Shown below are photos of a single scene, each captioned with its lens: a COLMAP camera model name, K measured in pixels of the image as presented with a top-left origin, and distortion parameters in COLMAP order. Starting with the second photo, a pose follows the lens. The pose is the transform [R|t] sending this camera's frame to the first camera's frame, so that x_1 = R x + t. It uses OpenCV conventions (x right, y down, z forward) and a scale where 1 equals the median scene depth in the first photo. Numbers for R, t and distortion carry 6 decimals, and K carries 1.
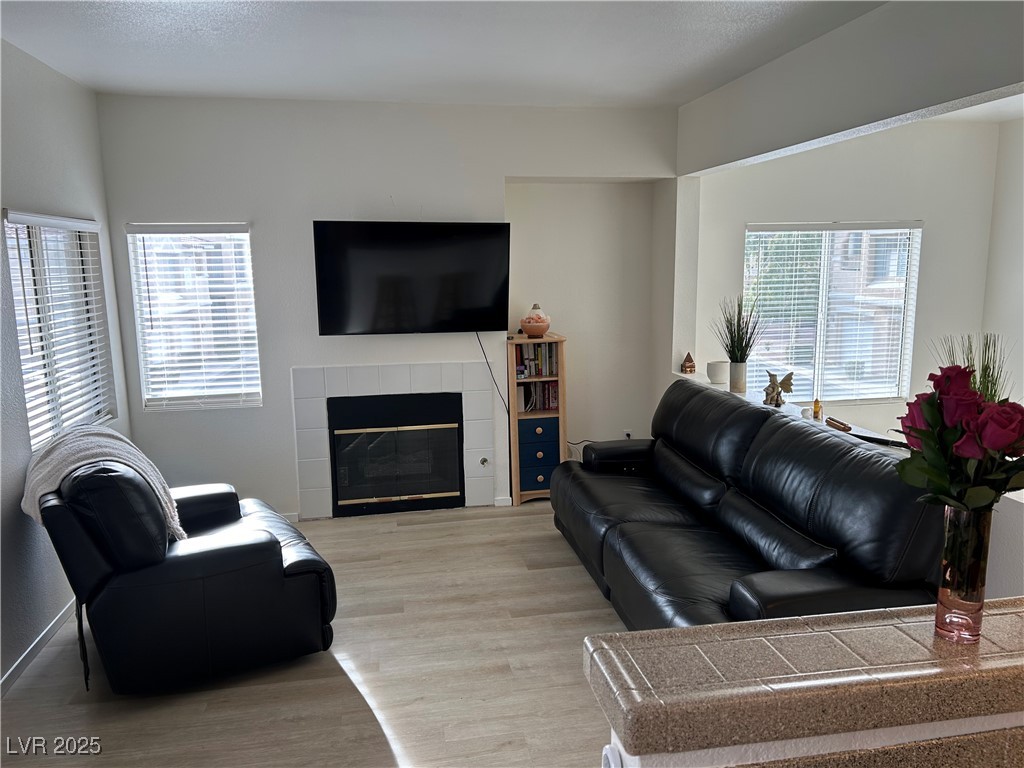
lens RADIAL K [[764.1, 0, 510.3], [0, 764.1, 390.3], [0, 0, 1]] dist [0.065742, -0.074092]
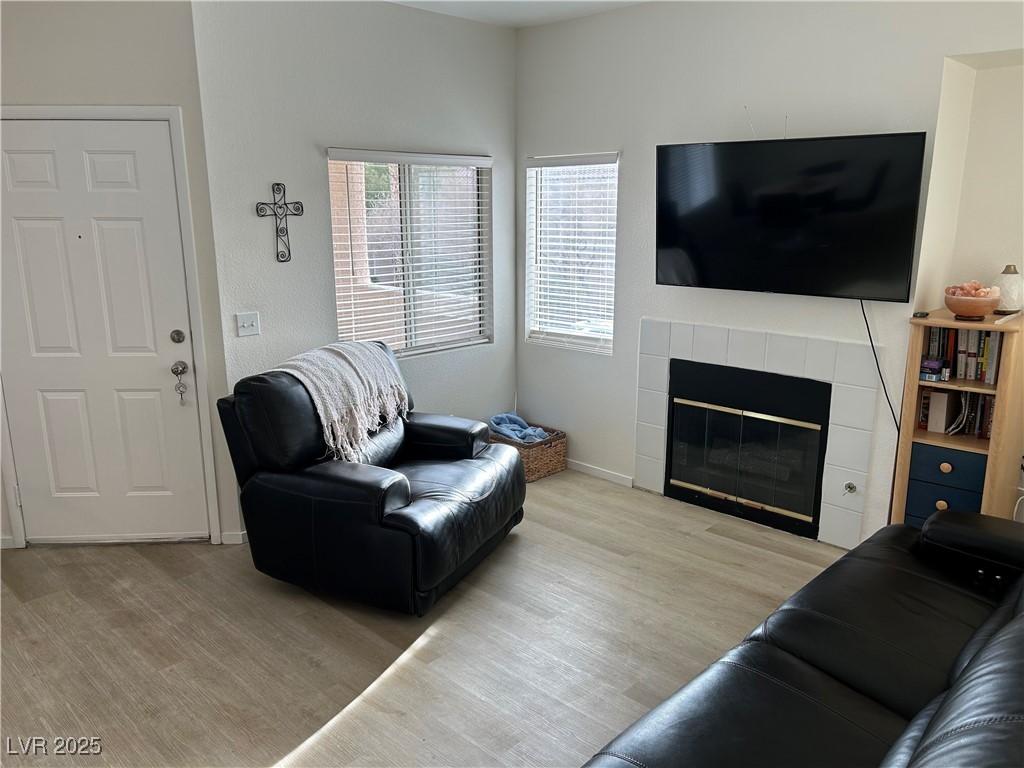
lens RADIAL K [[764.1, 0, 502.2], [0, 764.1, 390.5], [0, 0, 1]] dist [0.065742, -0.074092]
pose [[0.580521, 0.204332, -0.788190, 0.338536], [-0.137776, 0.978693, 0.152243, -0.060420], [0.802504, 0.020213, 0.596304, 0.350052]]
